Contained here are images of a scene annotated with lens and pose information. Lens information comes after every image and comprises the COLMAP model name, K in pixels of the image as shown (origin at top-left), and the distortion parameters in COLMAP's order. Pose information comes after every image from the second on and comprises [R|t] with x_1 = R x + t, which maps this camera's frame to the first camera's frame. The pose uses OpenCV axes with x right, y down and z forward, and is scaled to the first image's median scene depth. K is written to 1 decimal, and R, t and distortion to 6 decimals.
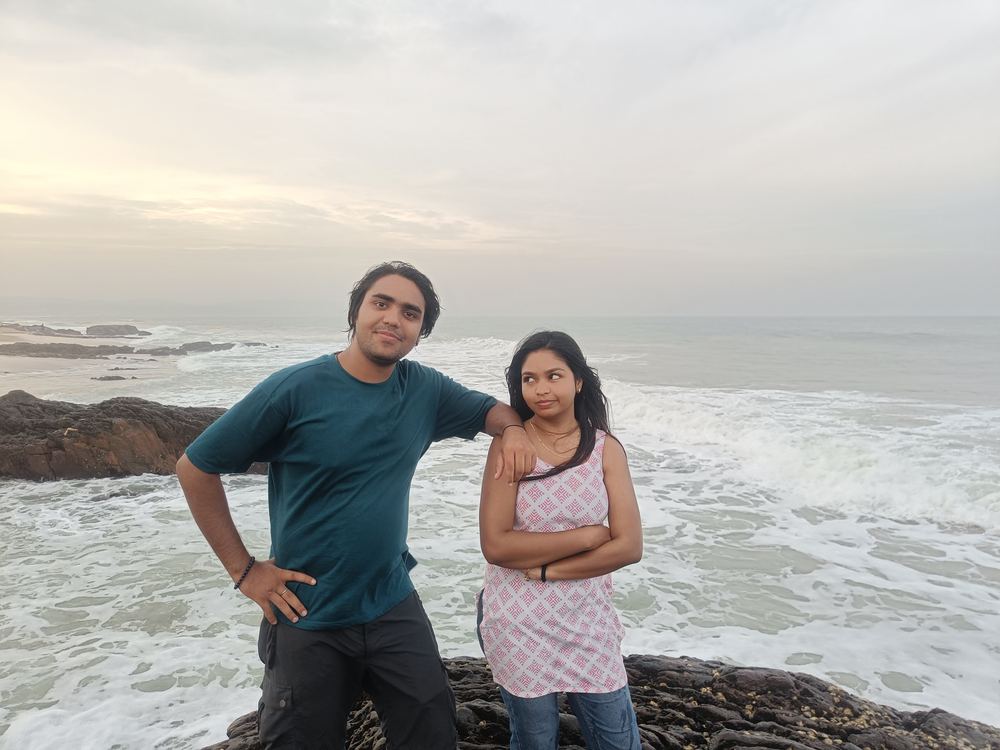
lens RADIAL K [[664.7, 0, 505.6], [0, 664.7, 373.2], [0, 0, 1]] dist [0.017783, -0.005128]
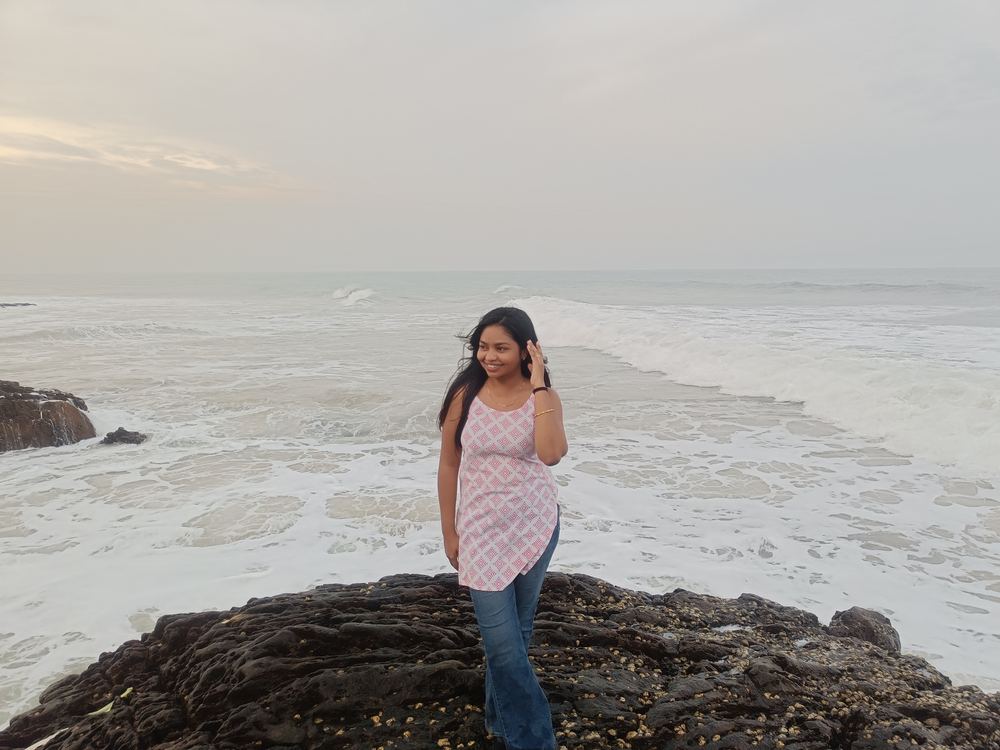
lens RADIAL K [[664.7, 0, 486.4], [0, 664.7, 367.7], [0, 0, 1]] dist [0.017783, -0.005128]
pose [[0.969209, -0.041617, 0.242698, 0.008568], [0.027241, 0.997686, 0.062291, -0.001607], [-0.244728, -0.053762, 0.968100, -0.111606]]
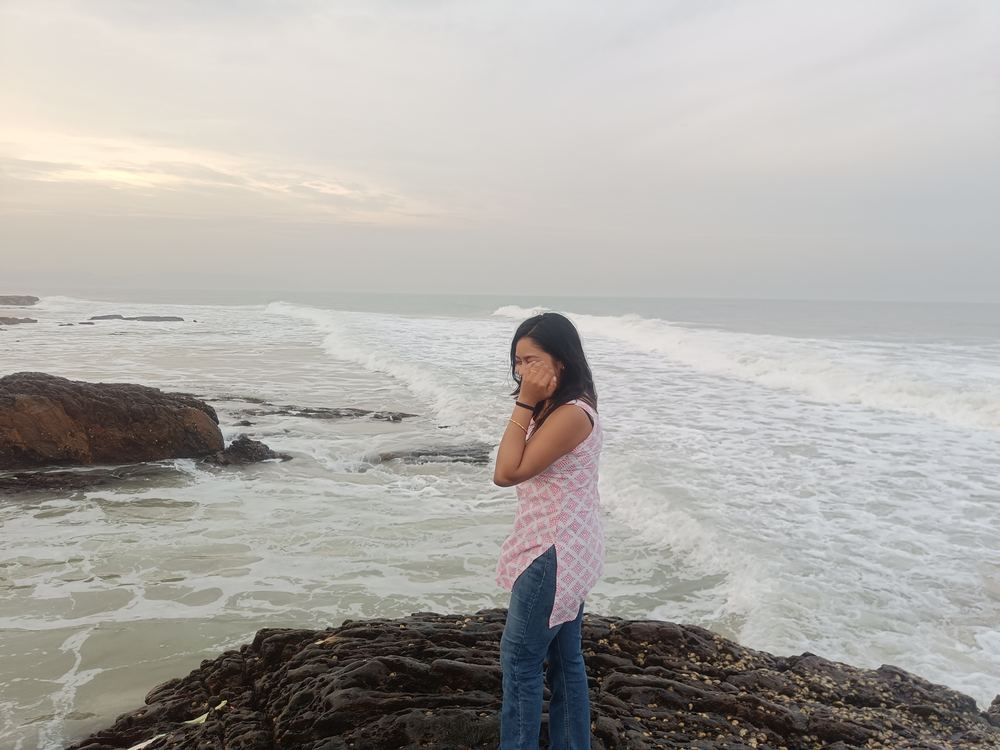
lens RADIAL K [[664.7, 0, 498.5], [0, 664.7, 375.6], [0, 0, 1]] dist [0.017783, -0.005128]
pose [[0.995392, 0.005319, 0.095740, 0.021700], [-0.008776, 0.999323, 0.035725, 0.001612], [-0.095485, -0.036400, 0.994765, -0.052137]]
